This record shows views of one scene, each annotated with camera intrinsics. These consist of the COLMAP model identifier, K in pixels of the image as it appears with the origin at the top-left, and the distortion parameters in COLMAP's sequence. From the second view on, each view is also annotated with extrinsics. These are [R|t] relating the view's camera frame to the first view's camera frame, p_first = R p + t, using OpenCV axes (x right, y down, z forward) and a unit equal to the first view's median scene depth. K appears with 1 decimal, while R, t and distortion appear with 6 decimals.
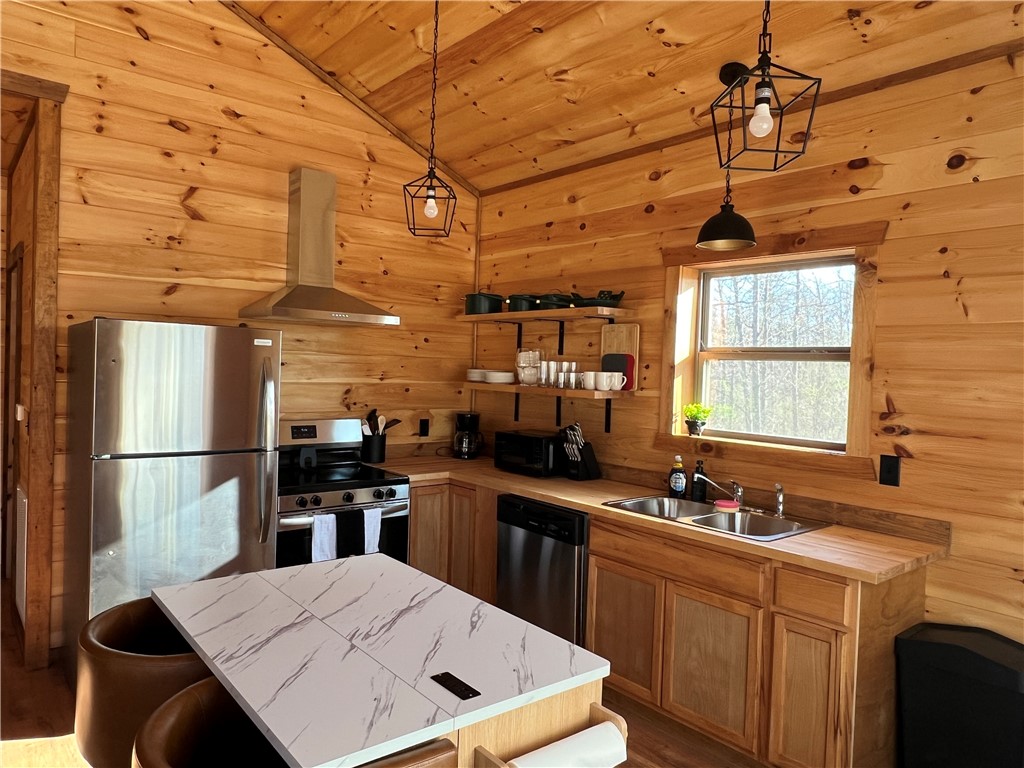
lens RADIAL K [[697.5, 0, 509.4], [0, 697.5, 380.9], [0, 0, 1]] dist [0.003718, -0.002736]
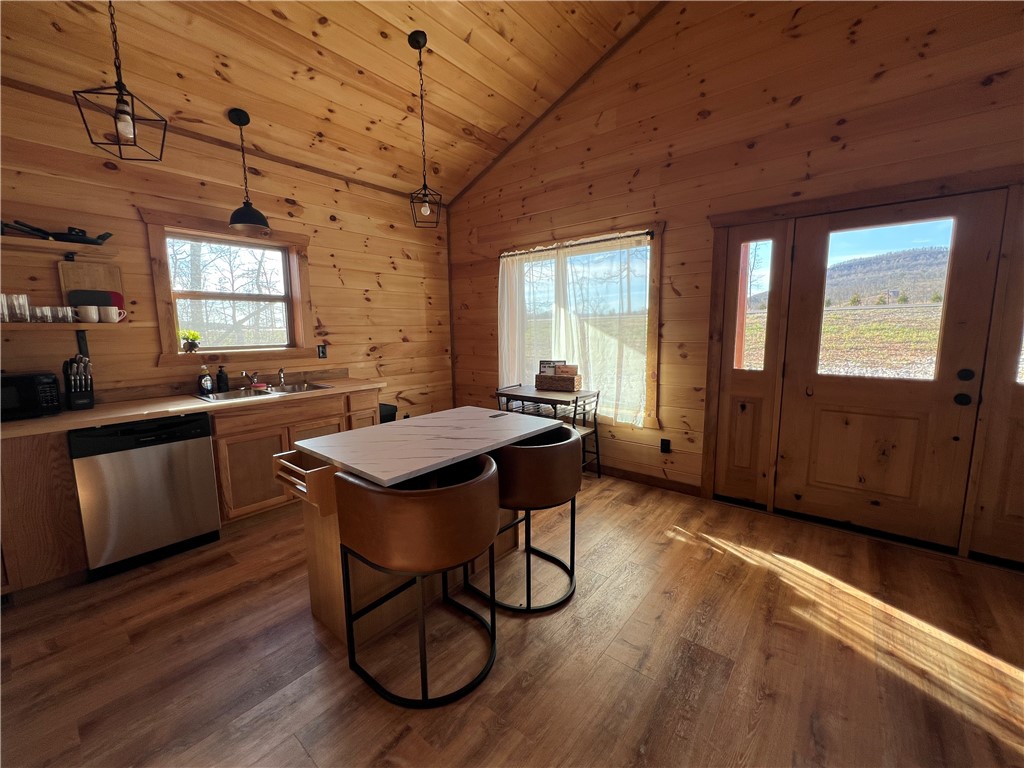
lens RADIAL K [[410.4, 0, 509.7], [0, 410.4, 381.2], [0, 0, 1]] dist [-0.002260, -0.000087]
pose [[-0.196183, -0.160599, 0.967326, -0.813638], [0.021737, 0.985542, 0.168031, 0.011739], [-0.980326, 0.053991, -0.189856, 0.615636]]
